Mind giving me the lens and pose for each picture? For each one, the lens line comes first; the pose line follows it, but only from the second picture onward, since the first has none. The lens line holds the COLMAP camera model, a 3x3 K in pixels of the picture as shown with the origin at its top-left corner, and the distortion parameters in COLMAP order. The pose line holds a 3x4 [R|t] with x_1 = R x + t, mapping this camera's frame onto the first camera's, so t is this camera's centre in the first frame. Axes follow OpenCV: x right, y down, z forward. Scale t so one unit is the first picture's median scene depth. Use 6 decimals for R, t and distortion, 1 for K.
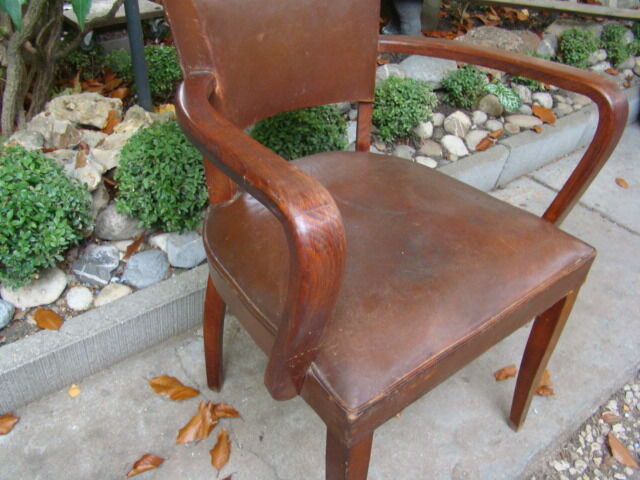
lens RADIAL K [[595.8, 0, 324.2], [0, 595.8, 240.3], [0, 0, 1]] dist [-0.114593, 0.000000]
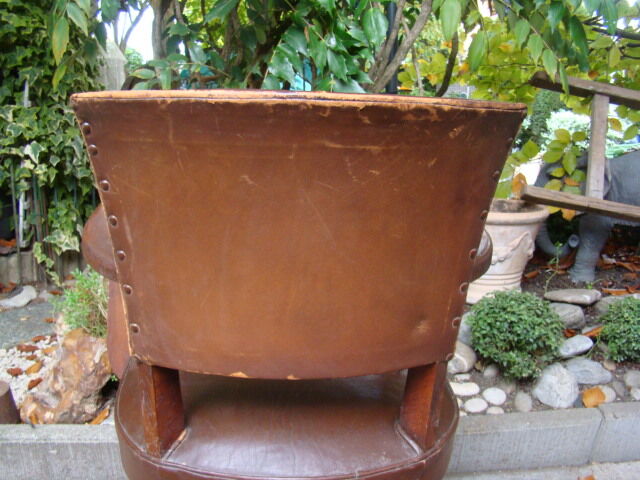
lens RADIAL K [[595.8, 0, 321.1], [0, 595.8, 240.9], [0, 0, 1]] dist [-0.114593, 0.000000]
pose [[0.842988, 0.082946, -0.531499, 0.227405], [-0.303806, 0.888792, -0.343148, 0.151062], [0.443929, 0.450742, 0.774440, -0.005207]]
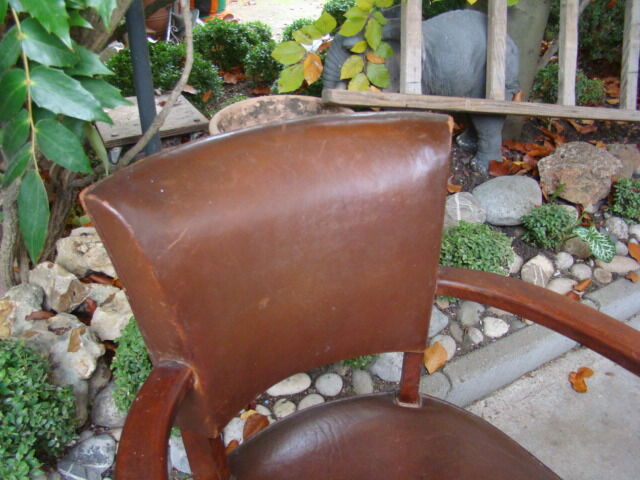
lens RADIAL K [[595.8, 0, 324.3], [0, 595.8, 244.6], [0, 0, 1]] dist [-0.114593, 0.000000]
pose [[0.991003, 0.065918, -0.116482, 0.026969], [-0.071188, 0.996592, -0.041670, -0.248487], [0.113339, 0.049587, 0.992318, 0.185240]]
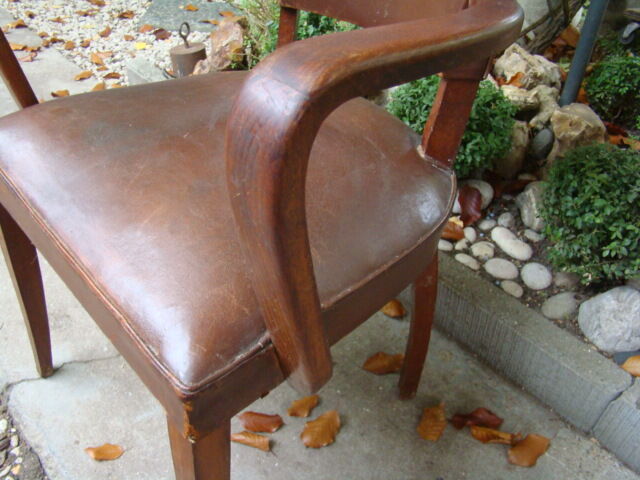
lens RADIAL K [[595.8, 0, 323.4], [0, 595.8, 239.8], [0, 0, 1]] dist [-0.114593, 0.000000]
pose [[0.096155, 0.580050, -0.808886, 0.530039], [-0.661830, 0.644246, 0.383312, -0.213285], [0.743461, 0.498488, 0.445842, 0.531788]]
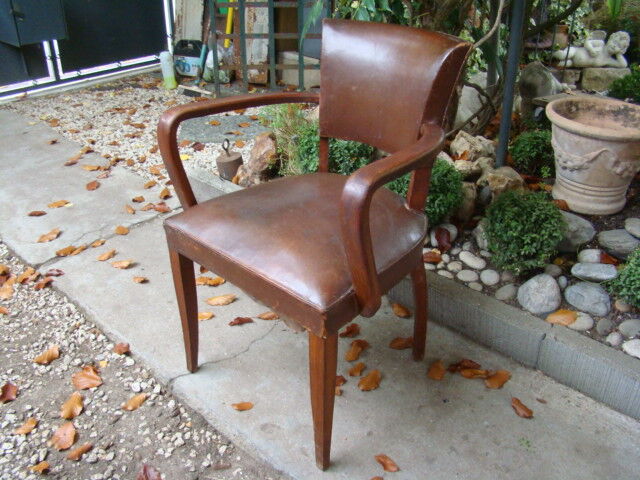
lens RADIAL K [[595.8, 0, 325.9], [0, 595.8, 239.4], [0, 0, 1]] dist [-0.114593, 0.000000]
pose [[0.167094, 0.453107, -0.875656, 0.960328], [-0.583629, 0.761276, 0.282552, -0.282793], [0.794643, 0.463845, 0.391651, 0.309743]]
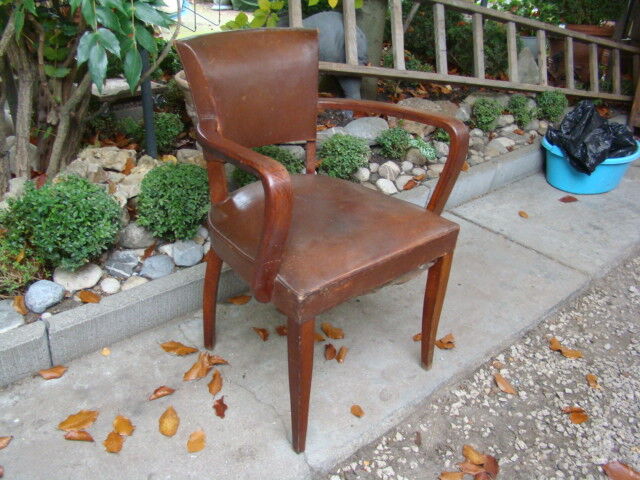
lens RADIAL K [[595.8, 0, 321.3], [0, 595.8, 237.5], [0, 0, 1]] dist [-0.114593, 0.000000]
pose [[0.998577, -0.019830, 0.049506, 0.011466], [0.026411, 0.990350, -0.136046, 0.171100], [-0.046331, 0.137160, 0.989465, -0.375530]]
